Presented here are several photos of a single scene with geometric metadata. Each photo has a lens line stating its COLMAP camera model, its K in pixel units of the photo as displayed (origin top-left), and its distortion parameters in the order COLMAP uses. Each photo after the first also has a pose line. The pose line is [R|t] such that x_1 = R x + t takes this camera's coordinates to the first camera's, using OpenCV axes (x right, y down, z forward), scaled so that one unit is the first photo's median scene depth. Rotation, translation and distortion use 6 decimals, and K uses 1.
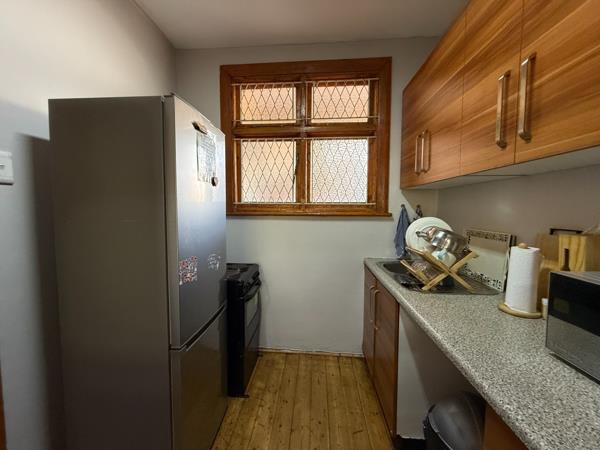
lens RADIAL K [[241.0, 0, 300.0], [0, 241.0, 225.0], [0, 0, 1]] dist [0.003416, 0.000470]
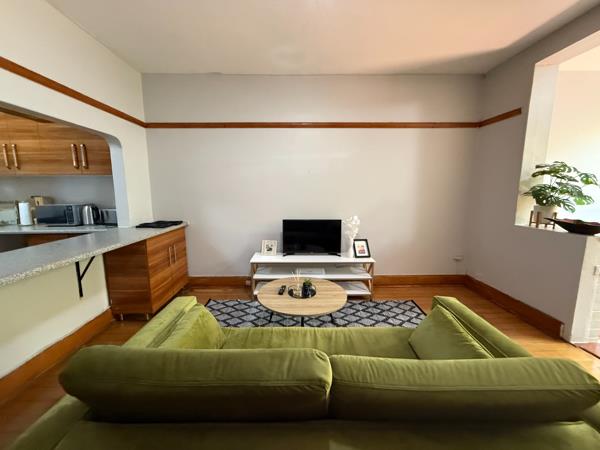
lens RADIAL K [[241.0, 0, 300.0], [0, 241.0, 225.0], [0, 0, 1]] dist [0.003416, 0.000470]
pose [[-0.086102, -0.119456, 0.989099, -2.641207], [0.076021, 0.989104, 0.126074, 0.278334], [-0.993382, 0.086047, -0.076083, -2.394956]]
